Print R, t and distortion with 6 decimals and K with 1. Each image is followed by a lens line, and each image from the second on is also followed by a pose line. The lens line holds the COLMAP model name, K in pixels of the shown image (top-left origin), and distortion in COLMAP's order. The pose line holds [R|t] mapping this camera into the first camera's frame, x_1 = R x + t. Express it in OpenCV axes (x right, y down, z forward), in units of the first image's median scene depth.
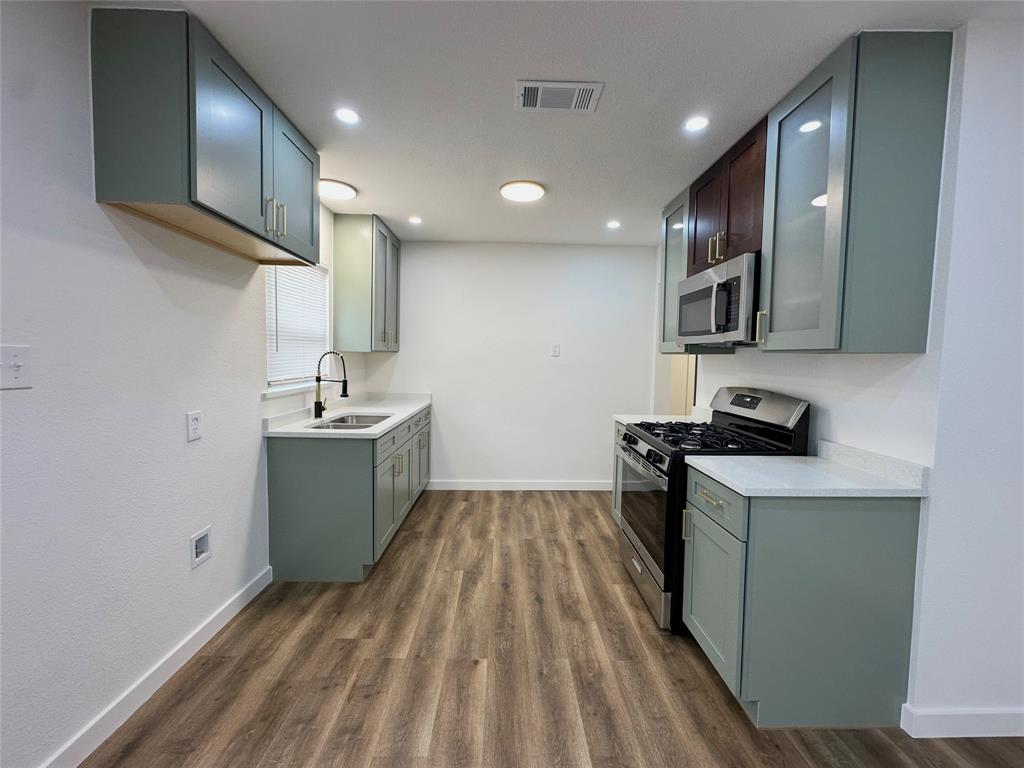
lens RADIAL K [[409.3, 0, 512.0], [0, 409.3, 384.0], [0, 0, 1]] dist [-0.001250, -0.000313]
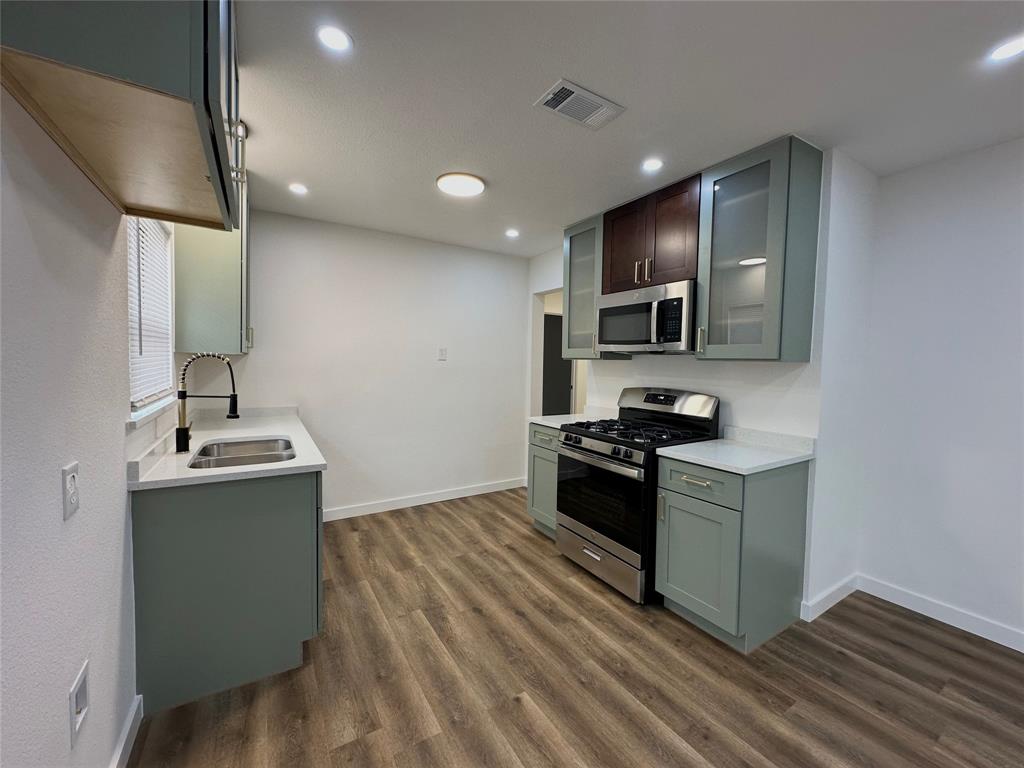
lens RADIAL K [[409.3, 0, 512.0], [0, 409.3, 384.0], [0, 0, 1]] dist [-0.001250, -0.000313]
pose [[0.859686, -0.026950, 0.510111, -0.429137], [0.028741, 0.999577, 0.004372, -0.020837], [-0.510013, 0.010903, 0.860097, 0.170522]]
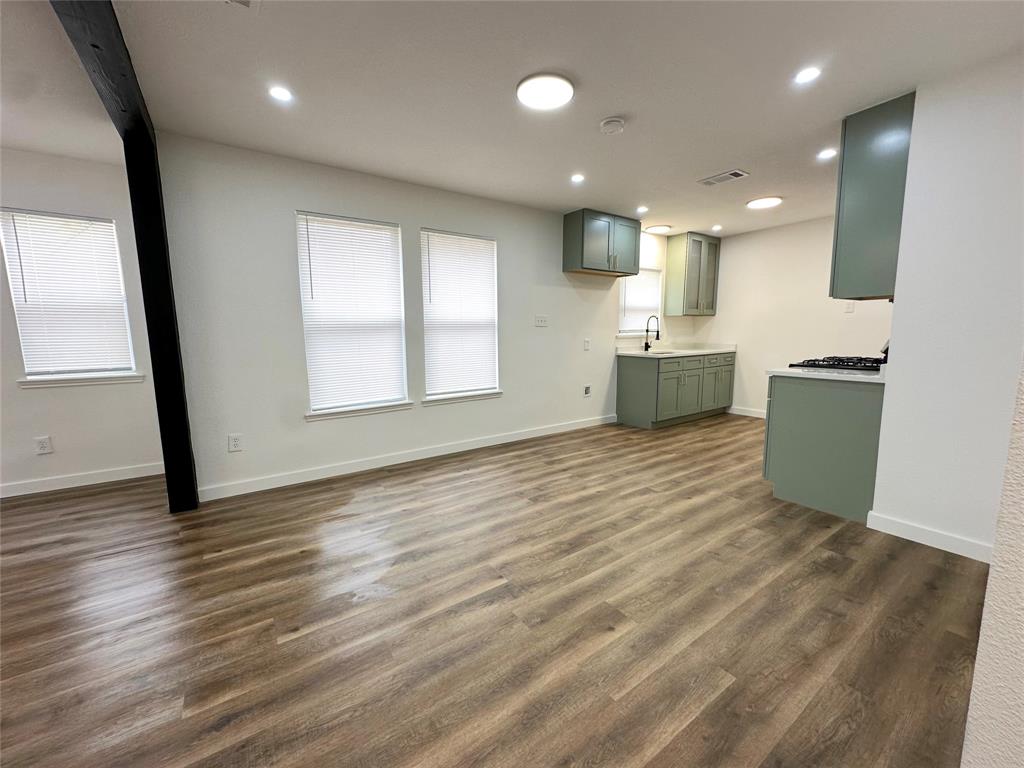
lens RADIAL K [[409.3, 0, 512.0], [0, 409.3, 384.0], [0, 0, 1]] dist [-0.001250, -0.000313]
pose [[0.551914, 0.089277, -0.829108, 0.970673], [-0.034847, 0.995853, 0.084036, 0.120329], [0.833173, -0.017489, 0.552737, -0.729593]]
